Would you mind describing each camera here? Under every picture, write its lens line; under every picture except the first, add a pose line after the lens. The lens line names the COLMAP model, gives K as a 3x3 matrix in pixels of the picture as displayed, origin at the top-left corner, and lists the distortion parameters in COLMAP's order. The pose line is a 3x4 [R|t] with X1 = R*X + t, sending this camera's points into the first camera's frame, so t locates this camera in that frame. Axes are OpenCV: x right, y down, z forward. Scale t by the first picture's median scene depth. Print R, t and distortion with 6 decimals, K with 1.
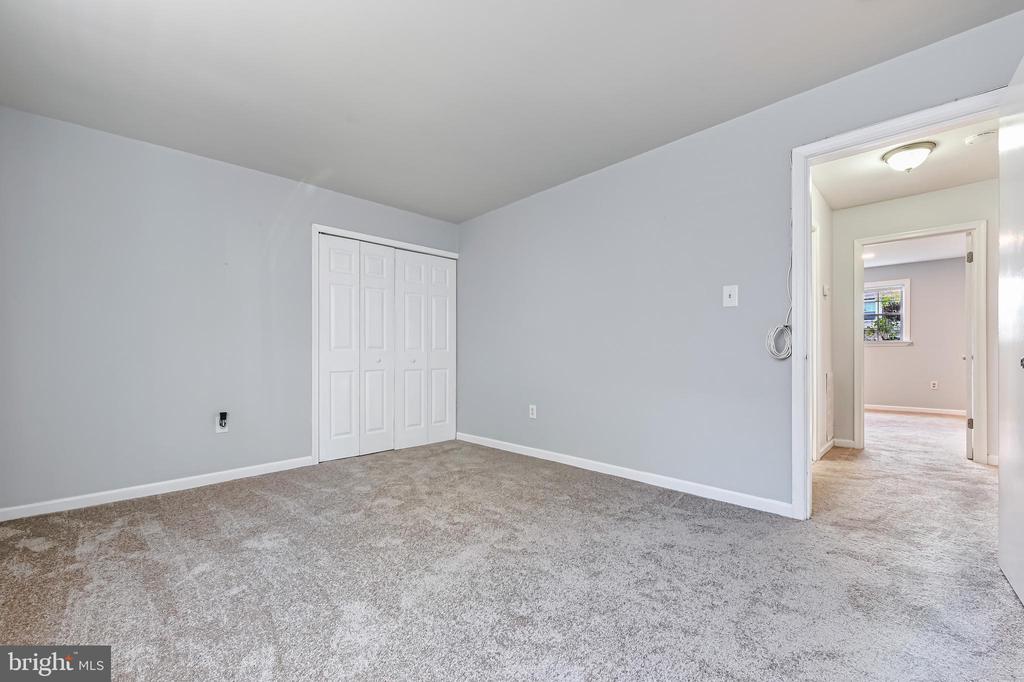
lens RADIAL K [[413.5, 0, 512.3], [0, 413.5, 350.8], [0, 0, 1]] dist [-0.002618, -0.000575]
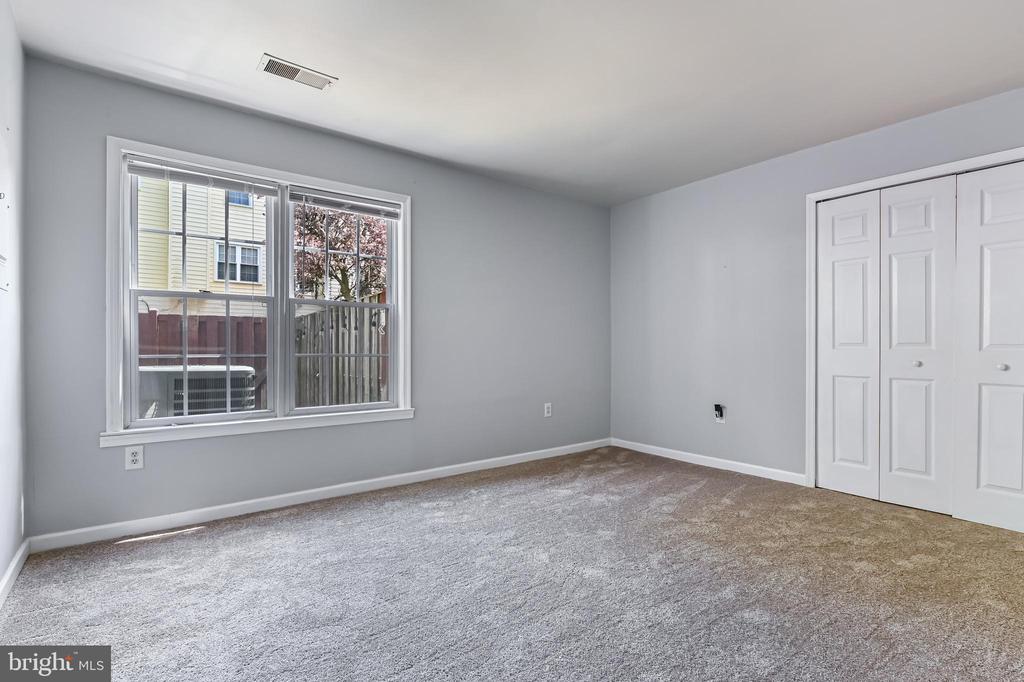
lens RADIAL K [[480.9, 0, 512.0], [0, 480.9, 341.0], [0, 0, 1]] dist [-0.002911, -0.000375]
pose [[-0.132092, -0.010936, -0.991177, 0.680253], [0.006654, 0.999907, -0.011919, -0.009359], [0.991215, -0.008169, -0.132007, 0.670156]]
